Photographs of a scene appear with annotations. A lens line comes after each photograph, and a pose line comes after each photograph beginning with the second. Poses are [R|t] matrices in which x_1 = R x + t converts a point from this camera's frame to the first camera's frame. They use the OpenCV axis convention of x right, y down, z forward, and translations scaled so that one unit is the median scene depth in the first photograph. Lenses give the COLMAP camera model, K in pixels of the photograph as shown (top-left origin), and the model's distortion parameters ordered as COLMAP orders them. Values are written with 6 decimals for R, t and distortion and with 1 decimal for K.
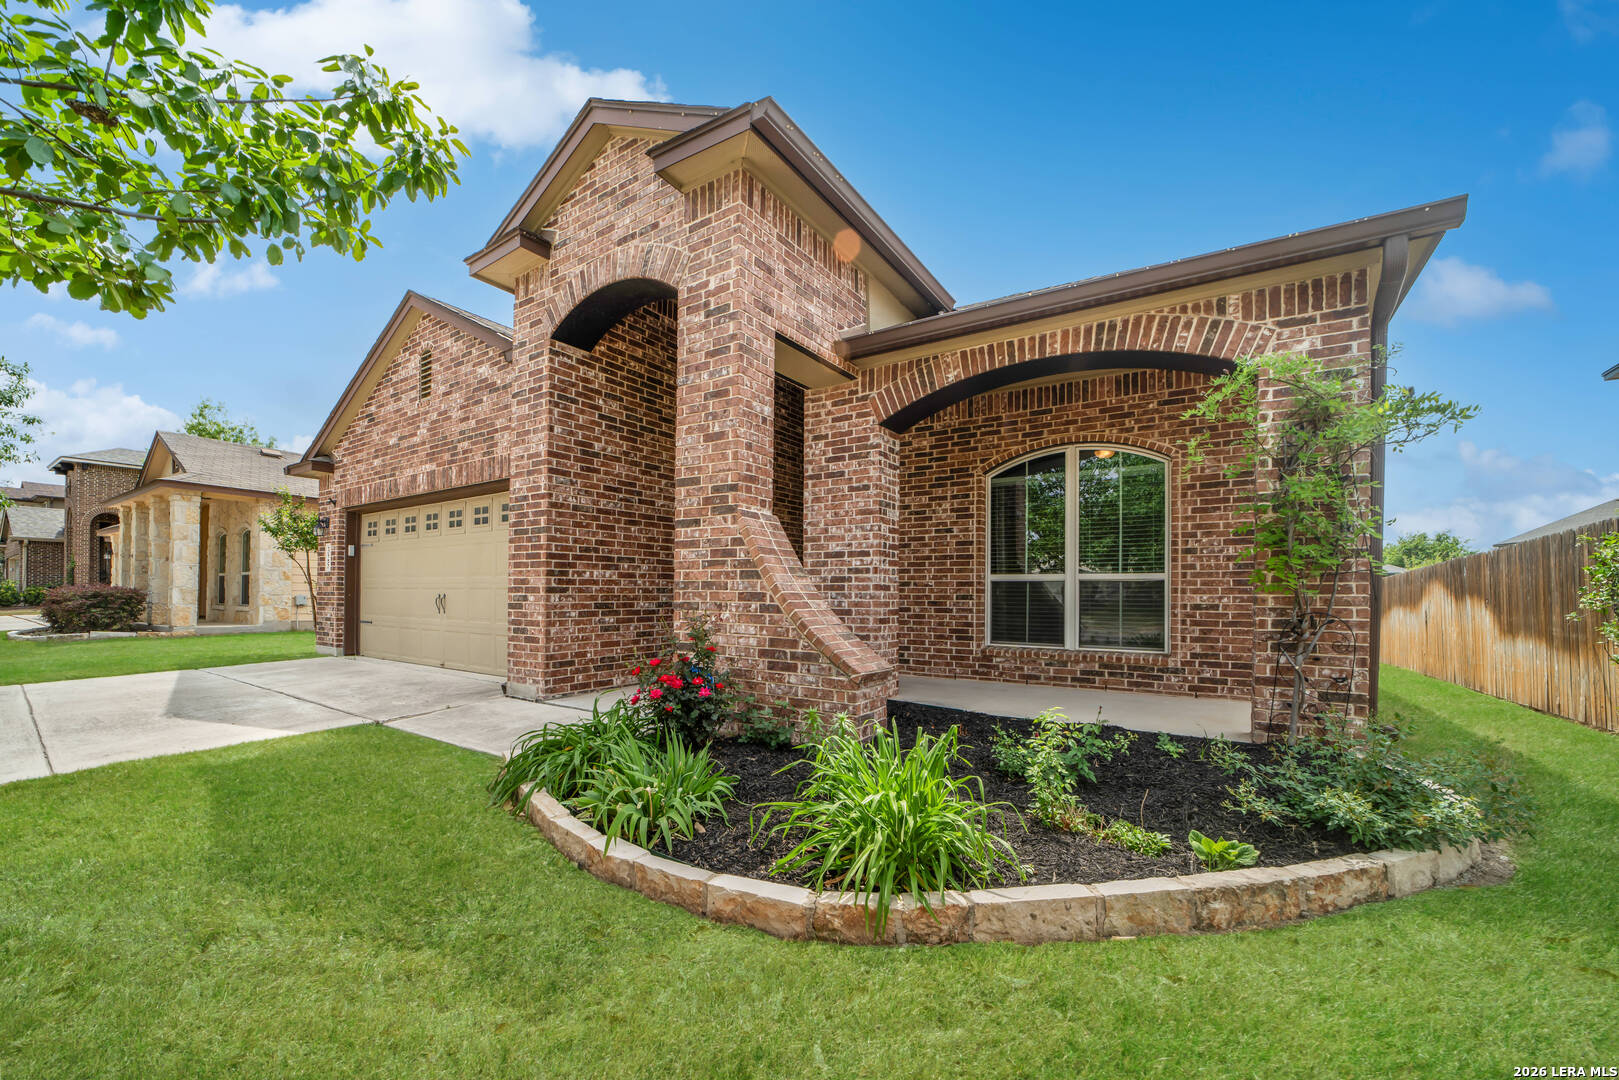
lens RADIAL K [[636.2, 0, 842.6], [0, 636.2, 592.0], [0, 0, 1]] dist [-0.024740, 0.003932]
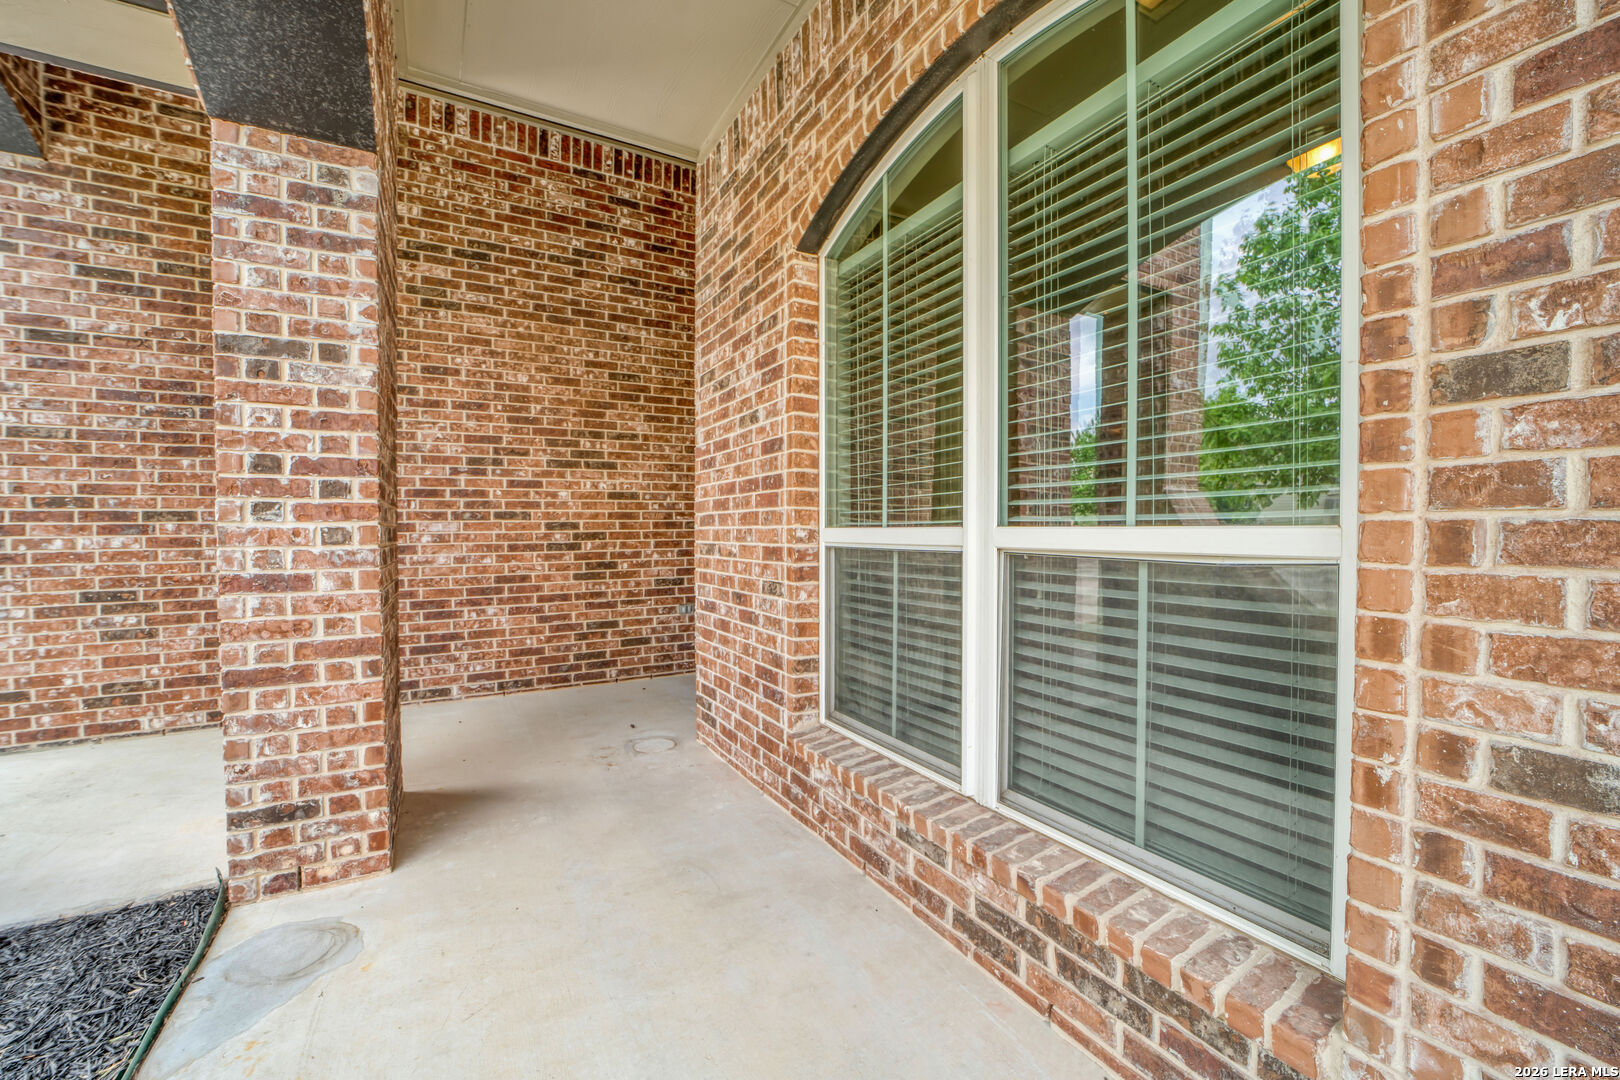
lens RADIAL K [[636.6, 0, 851.8], [0, 636.6, 543.7], [0, 0, 1]] dist [-0.024740, 0.003932]
pose [[0.879394, 0.000852, -0.476095, 0.499100], [0.011587, 0.999664, 0.023193, -0.032314], [0.475954, -0.025912, 0.879088, 0.824436]]
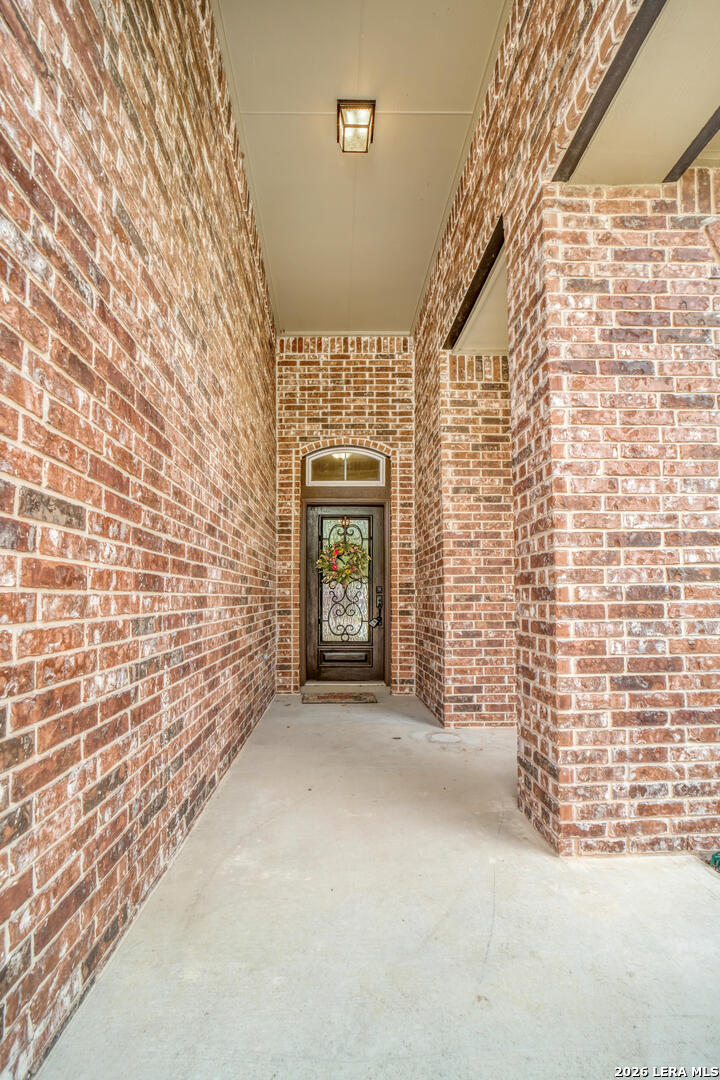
lens RADIAL K [[424.4, 0, 334.8], [0, 424.4, 583.6], [0, 0, 1]] dist [-0.024740, 0.003932]
pose [[0.849944, 0.010778, 0.526763, -0.352699], [0.006541, 0.999498, -0.031006, -0.018522], [-0.526832, 0.029799, 0.849447, 0.855800]]
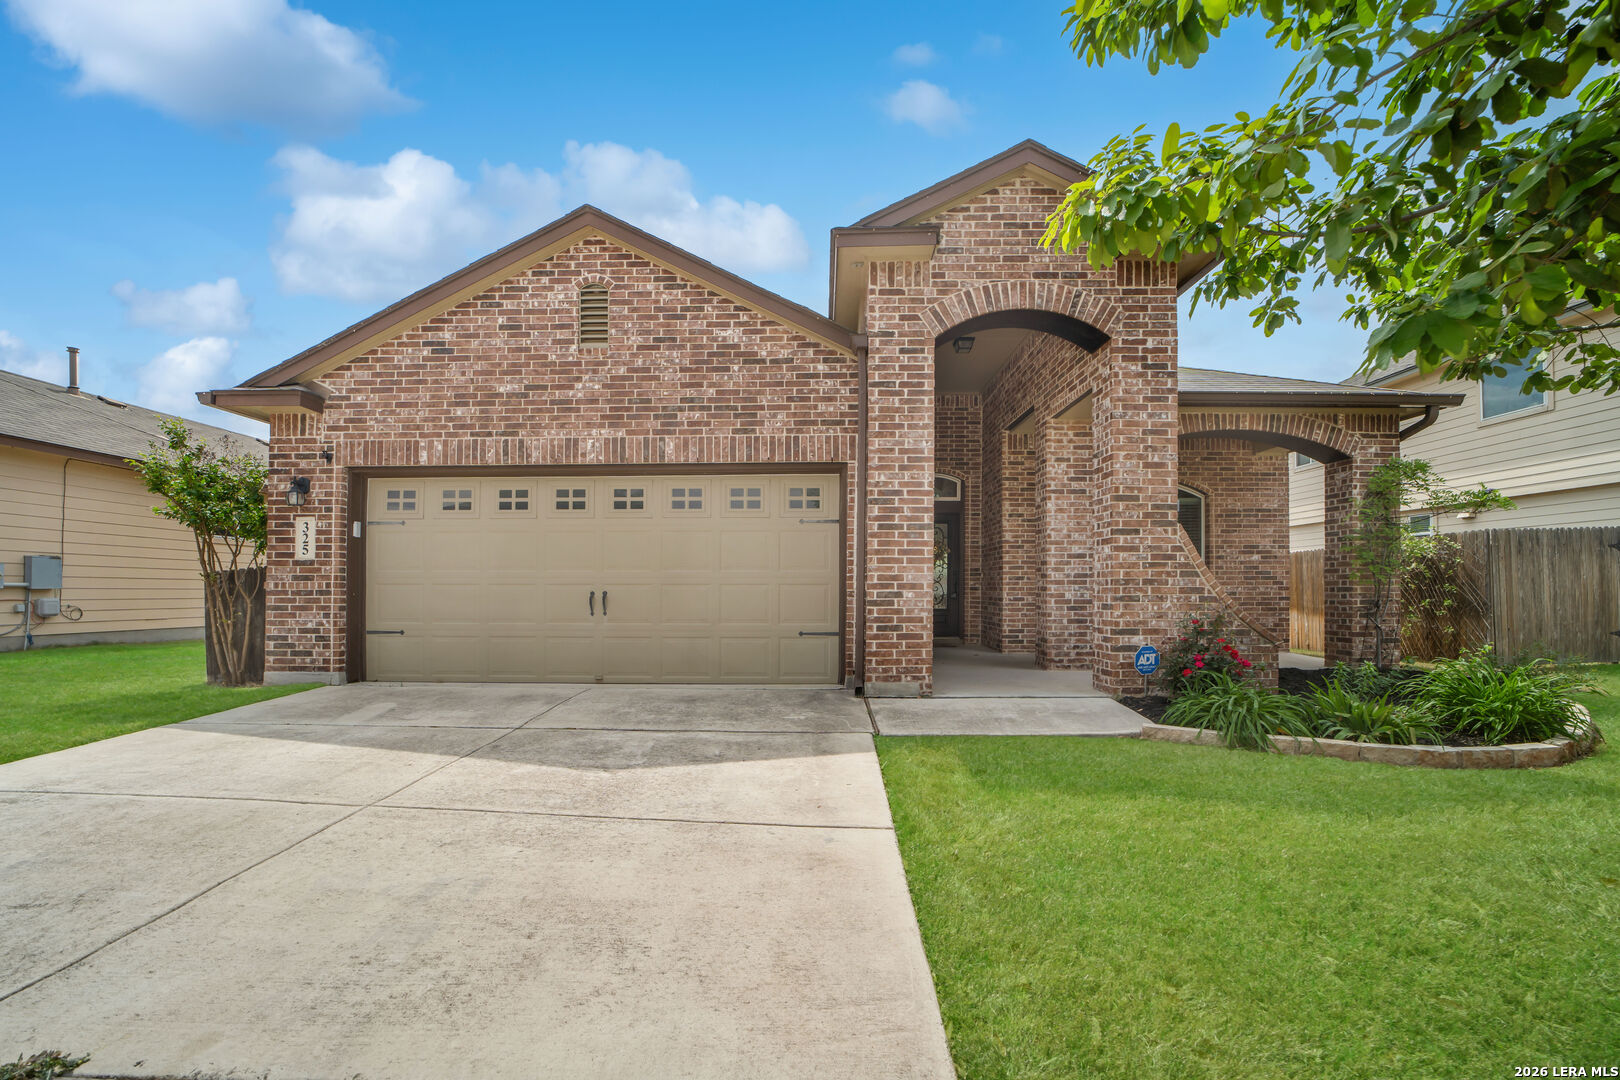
lens RADIAL K [[636.6, 0, 830.5], [0, 636.6, 585.1], [0, 0, 1]] dist [-0.024740, 0.003932]
pose [[0.842997, -0.007082, 0.537871, -1.083853], [0.003814, 0.999967, 0.007189, -0.011917], [-0.537904, -0.004008, 0.842996, 0.212208]]
